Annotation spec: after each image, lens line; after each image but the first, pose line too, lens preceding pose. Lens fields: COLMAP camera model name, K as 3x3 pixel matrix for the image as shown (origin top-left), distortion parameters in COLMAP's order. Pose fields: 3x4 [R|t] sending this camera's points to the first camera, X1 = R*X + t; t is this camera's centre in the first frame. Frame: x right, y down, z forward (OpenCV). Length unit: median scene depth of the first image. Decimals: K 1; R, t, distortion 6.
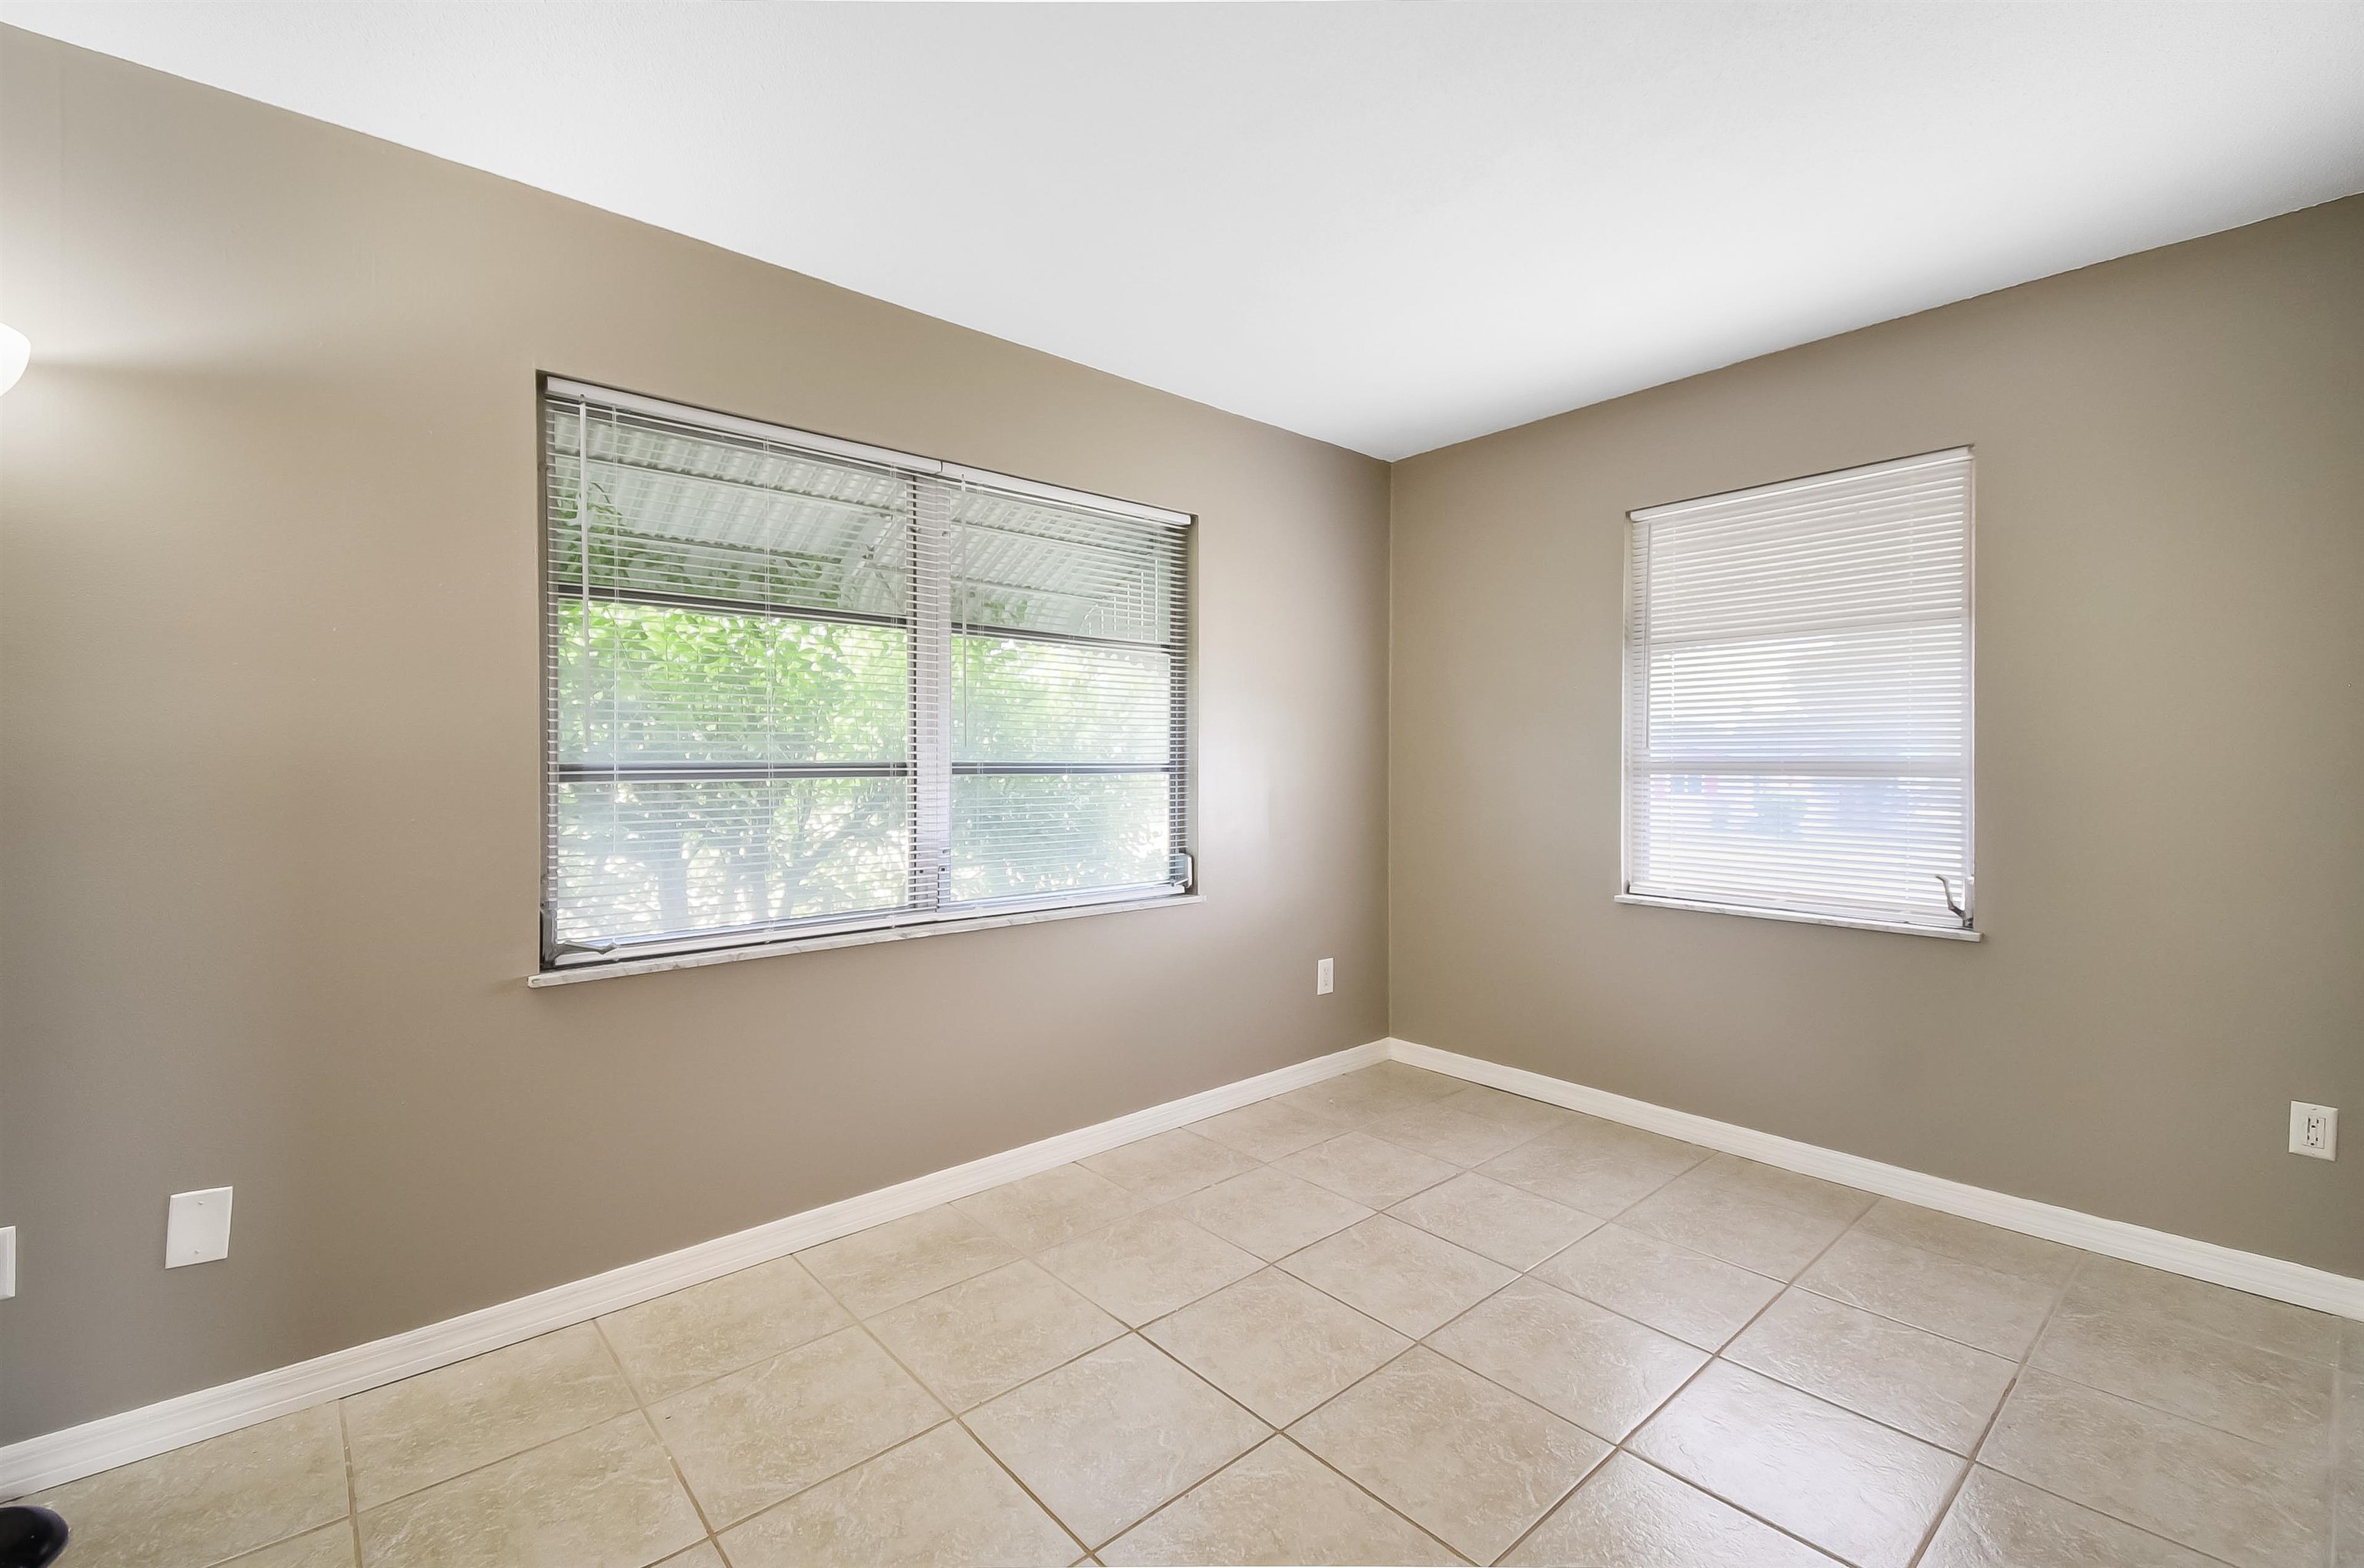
lens RADIAL K [[1041.5, 0, 1177.6], [0, 1041.5, 756.9], [0, 0, 1]] dist [0.034697, -0.028922]
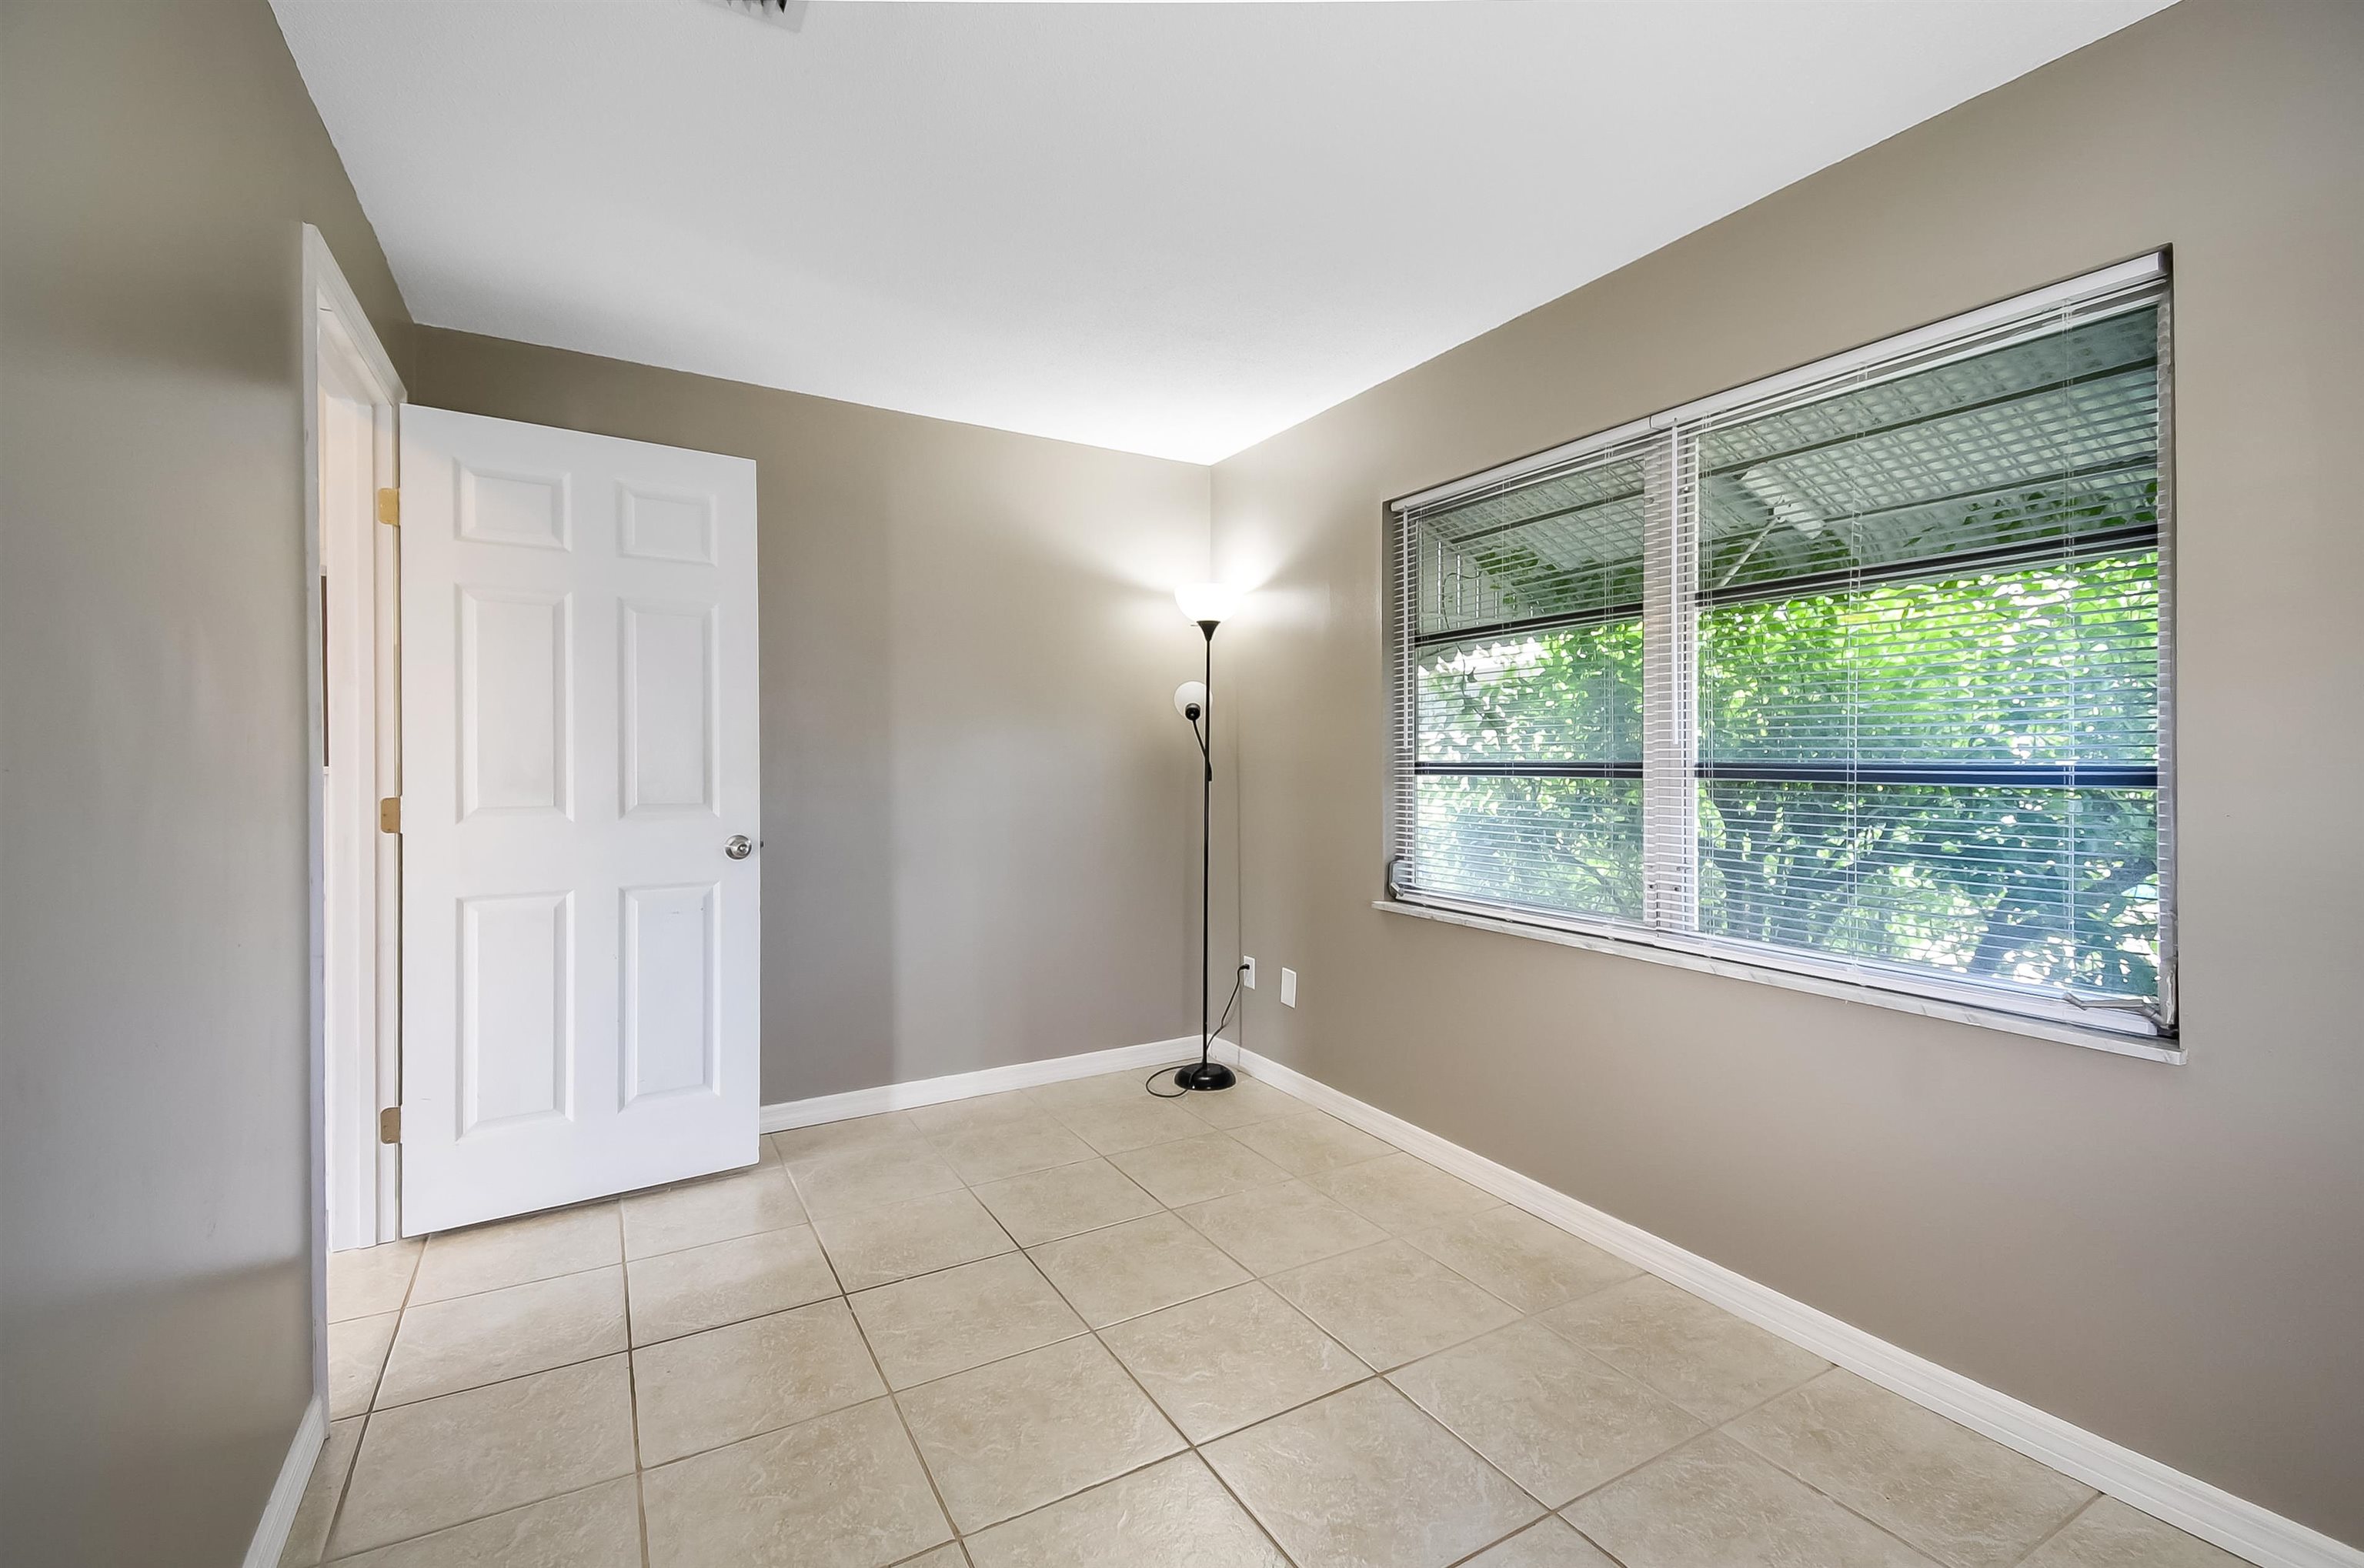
lens RADIAL K [[1041.5, 0, 1177.6], [0, 1041.5, 756.9], [0, 0, 1]] dist [0.034697, -0.028922]
pose [[-0.232858, 0.001470, -0.972510, 0.798320], [0.002172, 0.999997, 0.000991, -0.002494], [0.972508, -0.001882, -0.232861, 0.920683]]
